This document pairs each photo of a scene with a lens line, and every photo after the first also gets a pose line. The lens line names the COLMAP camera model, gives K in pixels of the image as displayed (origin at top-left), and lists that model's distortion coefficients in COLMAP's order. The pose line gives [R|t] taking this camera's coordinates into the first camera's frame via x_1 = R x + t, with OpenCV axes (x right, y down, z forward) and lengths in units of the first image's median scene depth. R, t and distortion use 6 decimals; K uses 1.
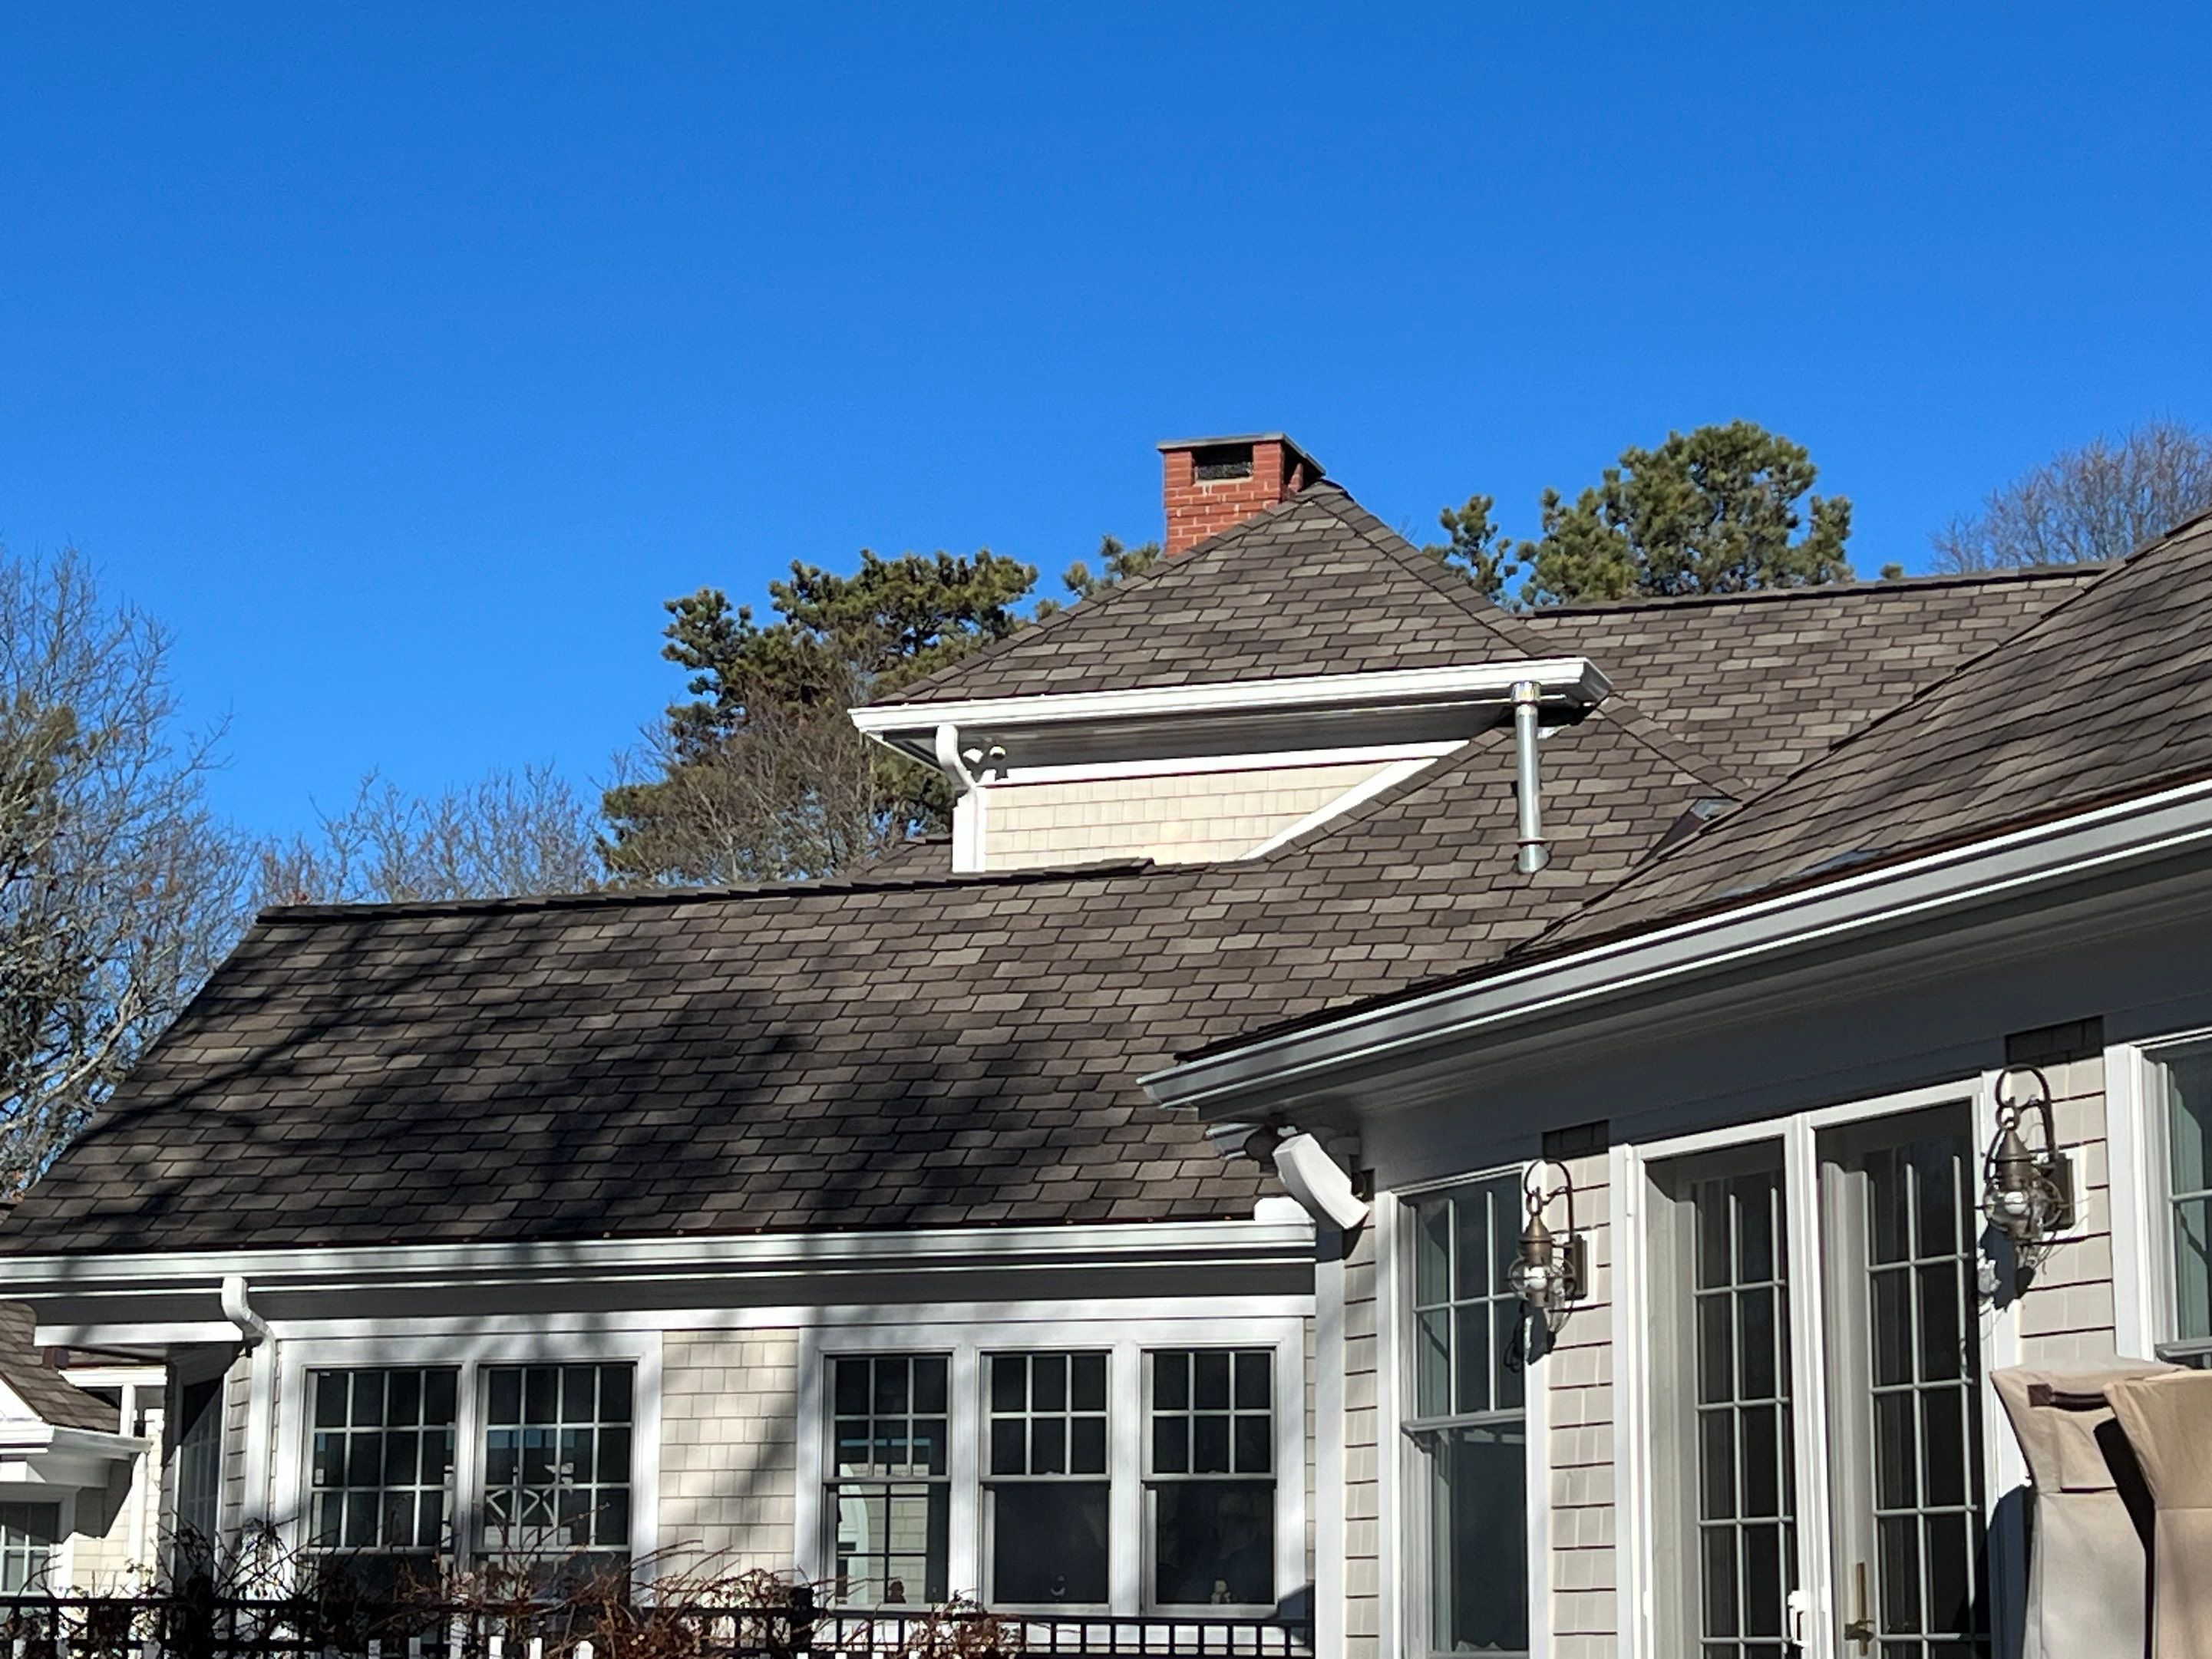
lens RADIAL K [[4254.0, 0, 1106.0], [0, 4254.0, 829.5], [0, 0, 1]] dist [0.185587, -0.633236]
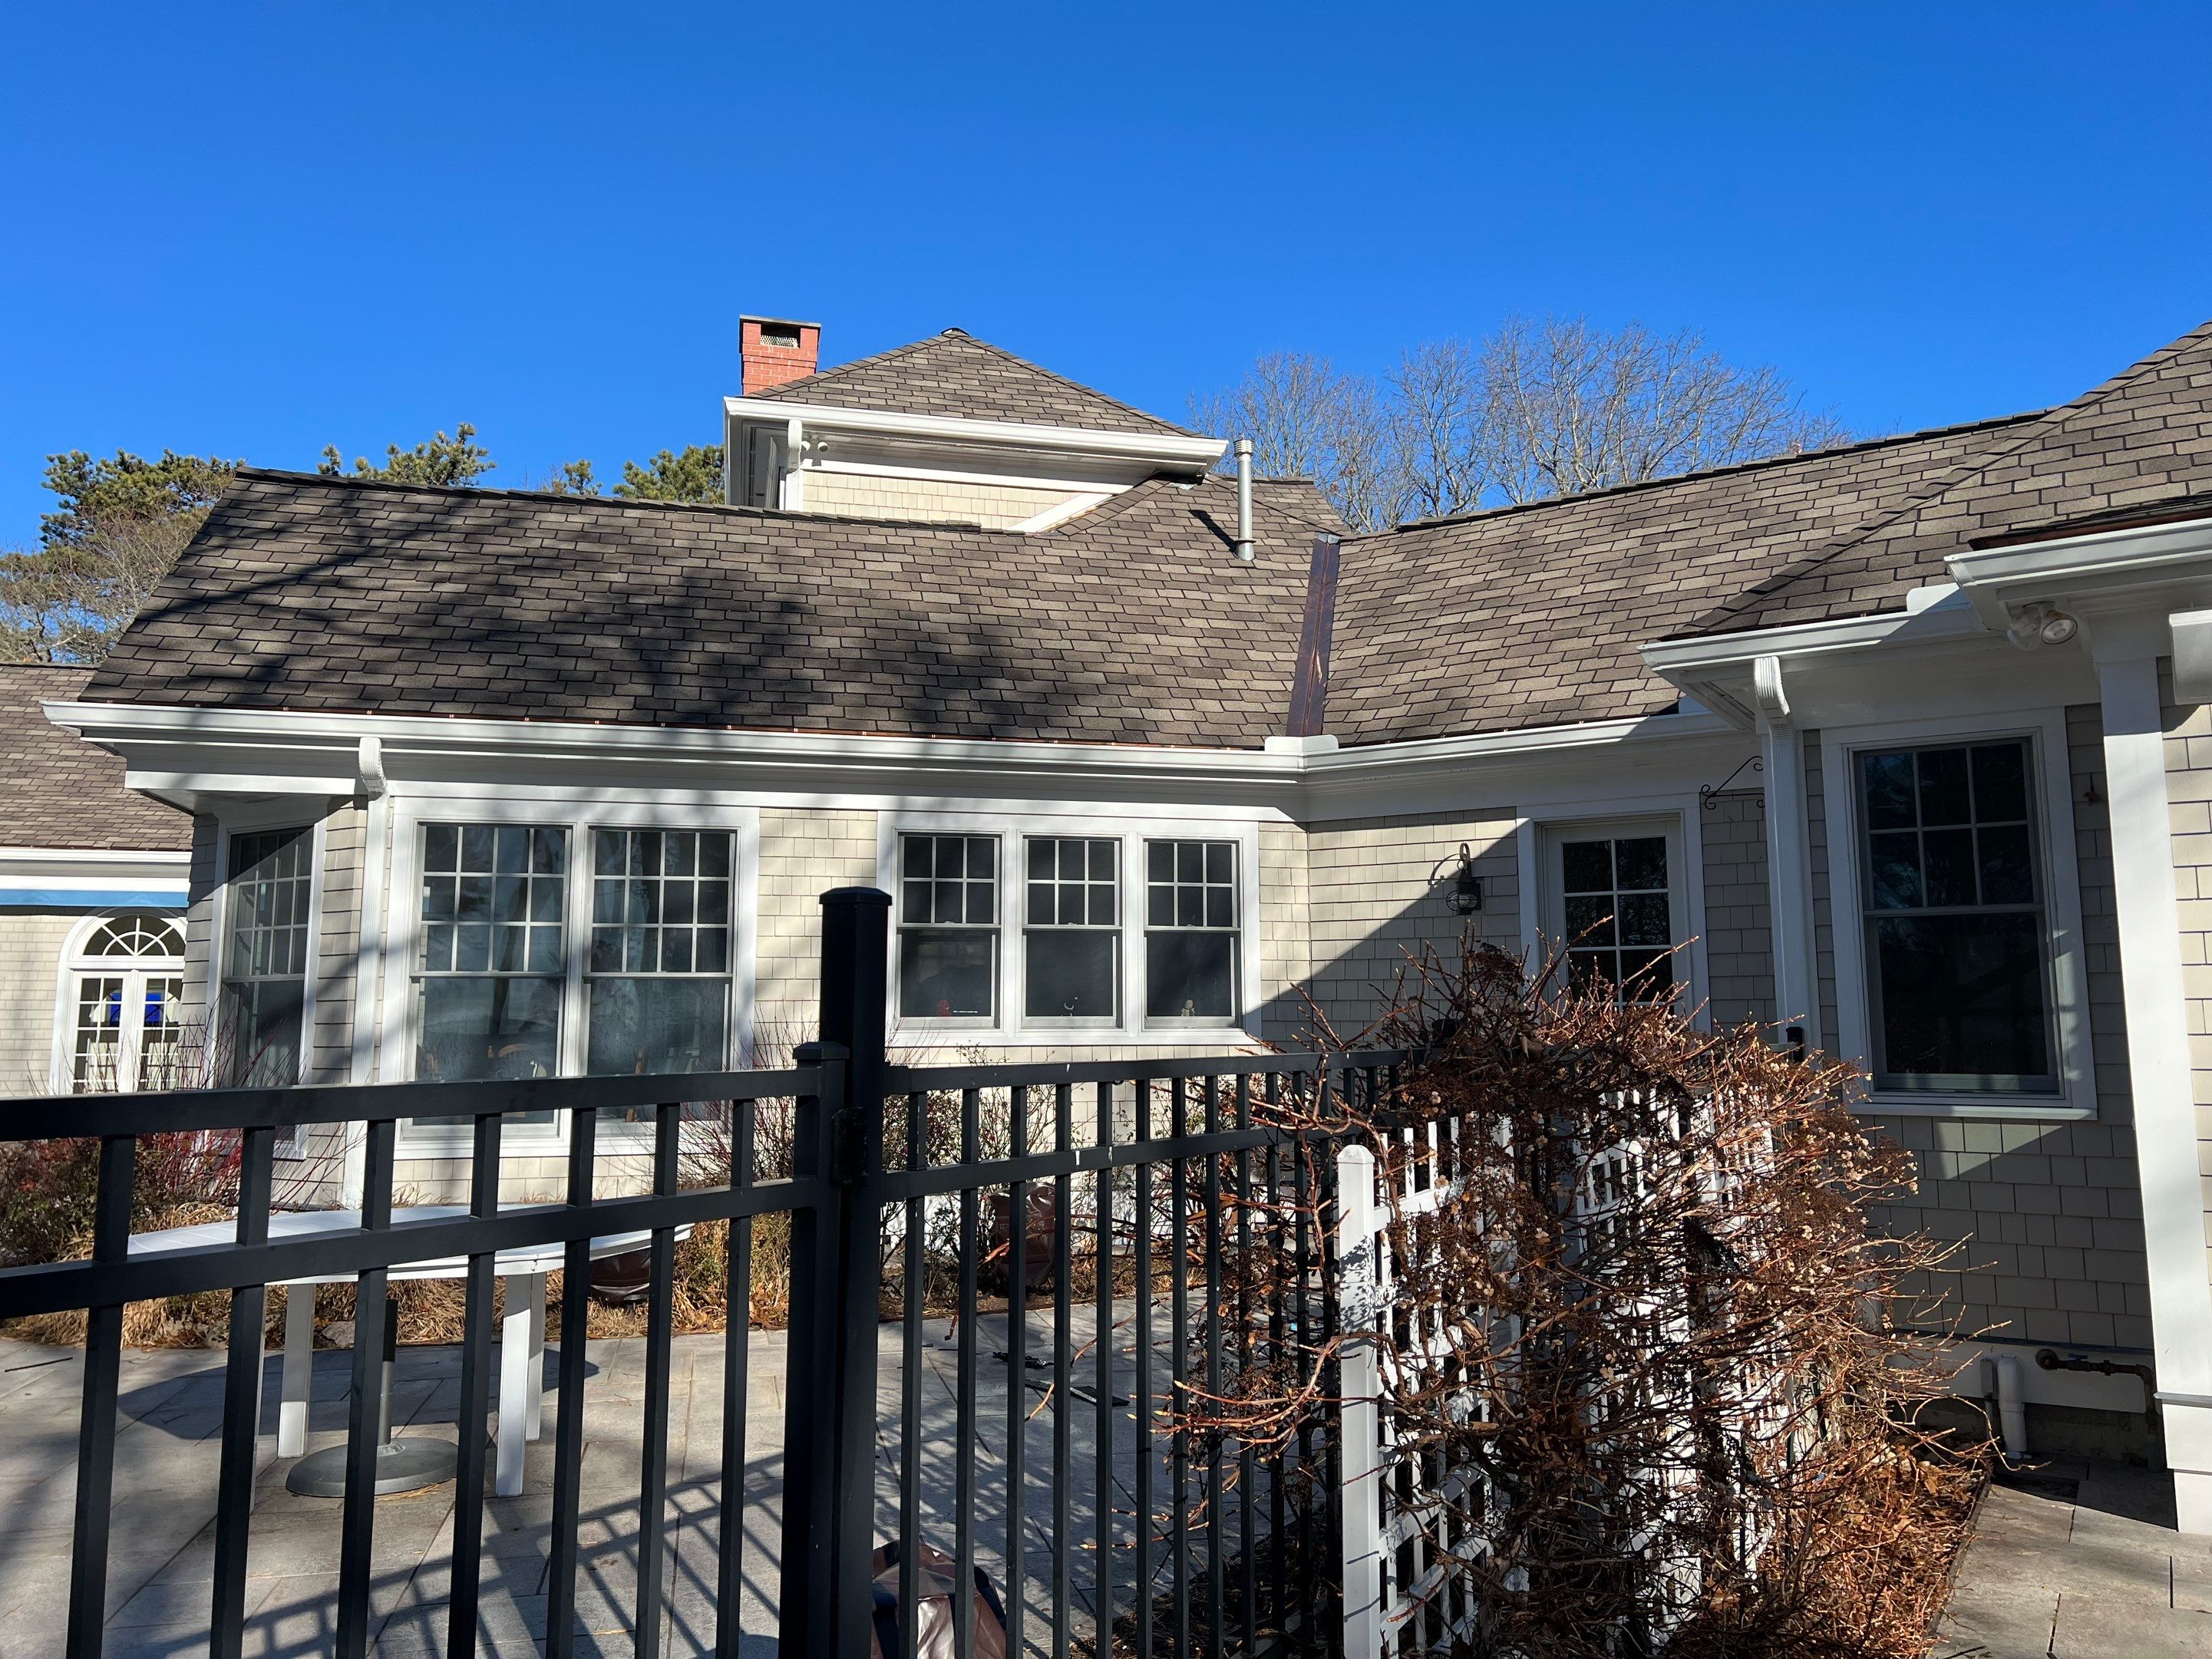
lens RADIAL K [[1616.0, 0, 1163.5], [0, 1616.0, 824.4], [0, 0, 1]] dist [0.046675, -0.059191]
pose [[0.840029, 0.055829, 0.539662, -0.262522], [-0.097875, 0.993966, 0.049524, 0.085909], [-0.533641, -0.094422, 0.840424, 0.522354]]
